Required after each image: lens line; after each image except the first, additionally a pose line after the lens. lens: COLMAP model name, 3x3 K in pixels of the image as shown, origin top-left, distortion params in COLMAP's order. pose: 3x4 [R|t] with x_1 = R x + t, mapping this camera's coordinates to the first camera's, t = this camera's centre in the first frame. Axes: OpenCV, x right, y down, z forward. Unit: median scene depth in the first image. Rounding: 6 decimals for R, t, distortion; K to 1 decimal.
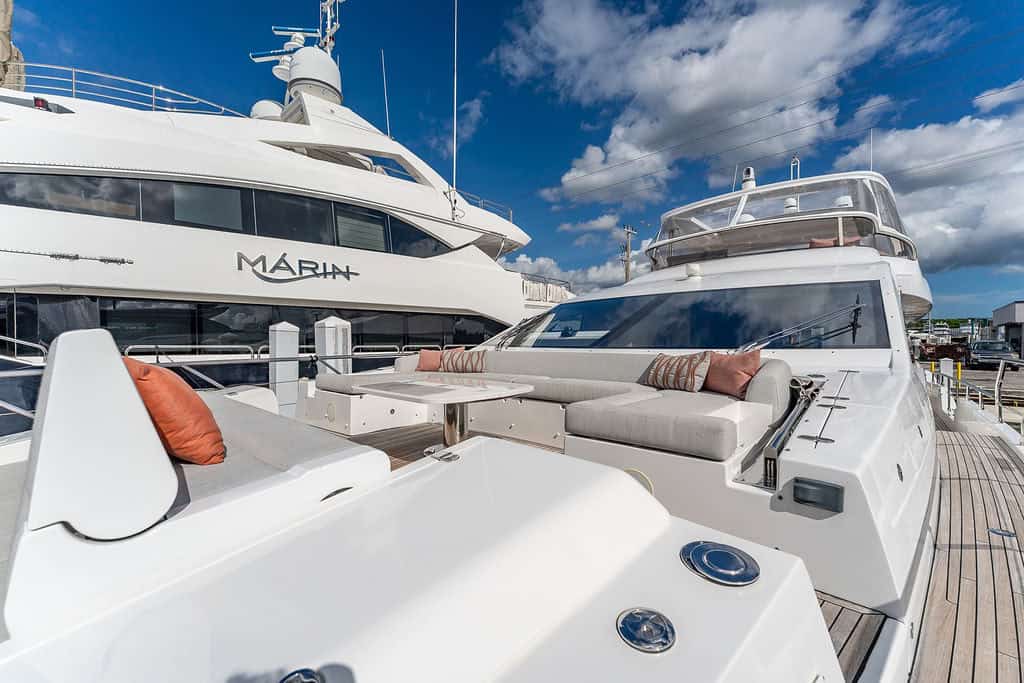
lens RADIAL K [[417.5, 0, 510.8], [0, 417.5, 330.9], [0, 0, 1]] dist [-0.001602, -0.000128]
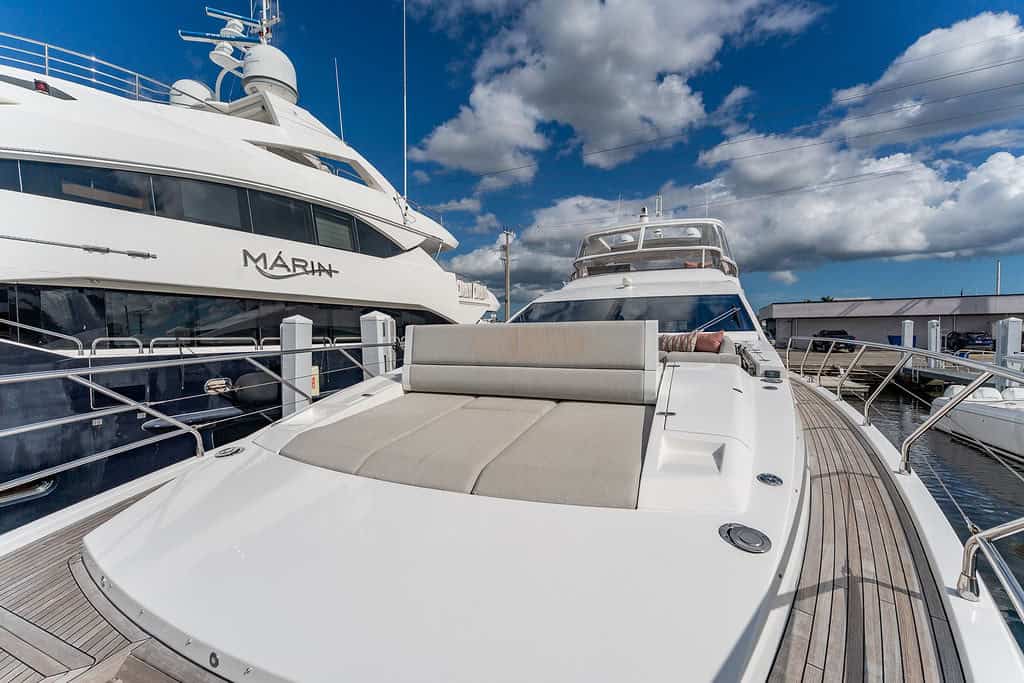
lens RADIAL K [[416.8, 0, 509.8], [0, 416.8, 324.6], [0, 0, 1]] dist [0.001851, 0.000169]
pose [[0.948634, -0.001685, 0.316371, -0.302387], [0.002403, 0.999995, -0.001878, 0.004746], [-0.316366, 0.002542, 0.948634, -0.185491]]
